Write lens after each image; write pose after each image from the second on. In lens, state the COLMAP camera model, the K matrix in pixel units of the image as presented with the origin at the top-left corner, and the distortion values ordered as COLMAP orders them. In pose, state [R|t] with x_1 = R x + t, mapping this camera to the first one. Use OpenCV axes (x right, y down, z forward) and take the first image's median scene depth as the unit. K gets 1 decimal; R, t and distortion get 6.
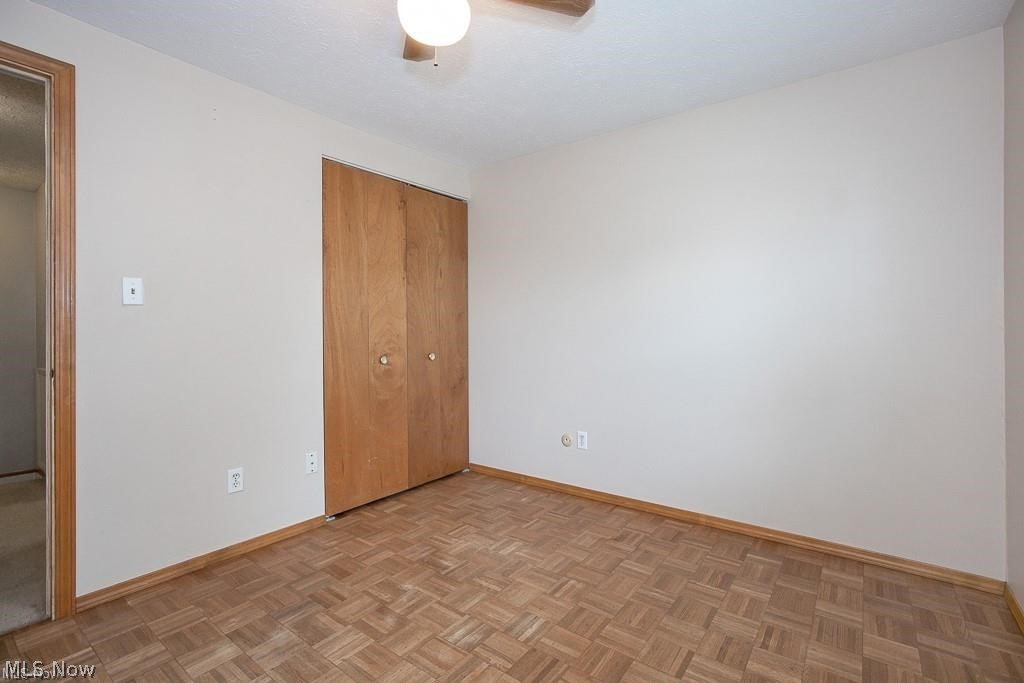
lens RADIAL K [[470.8, 0, 511.4], [0, 470.8, 327.8], [0, 0, 1]] dist [-0.003470, -0.000685]
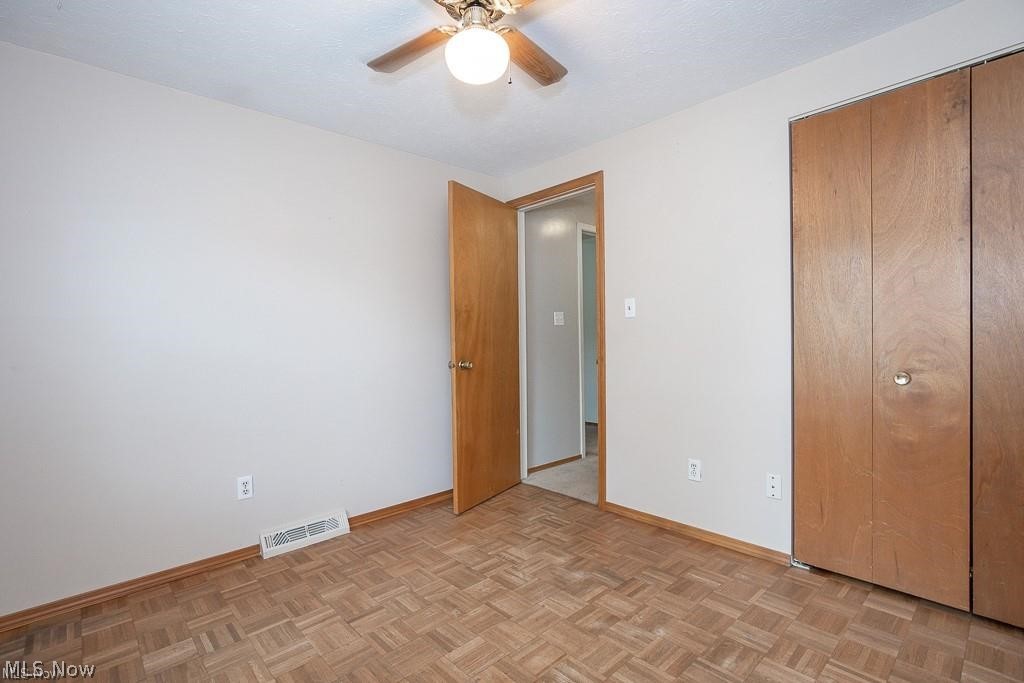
lens RADIAL K [[476.1, 0, 512.0], [0, 476.1, 341.5], [0, 0, 1]] dist [-0.003412, -0.000127]
pose [[-0.166131, 0.012630, -0.986023, 0.638871], [0.020935, 0.999738, 0.009279, 0.002422], [0.985881, -0.019100, -0.166352, 0.834477]]
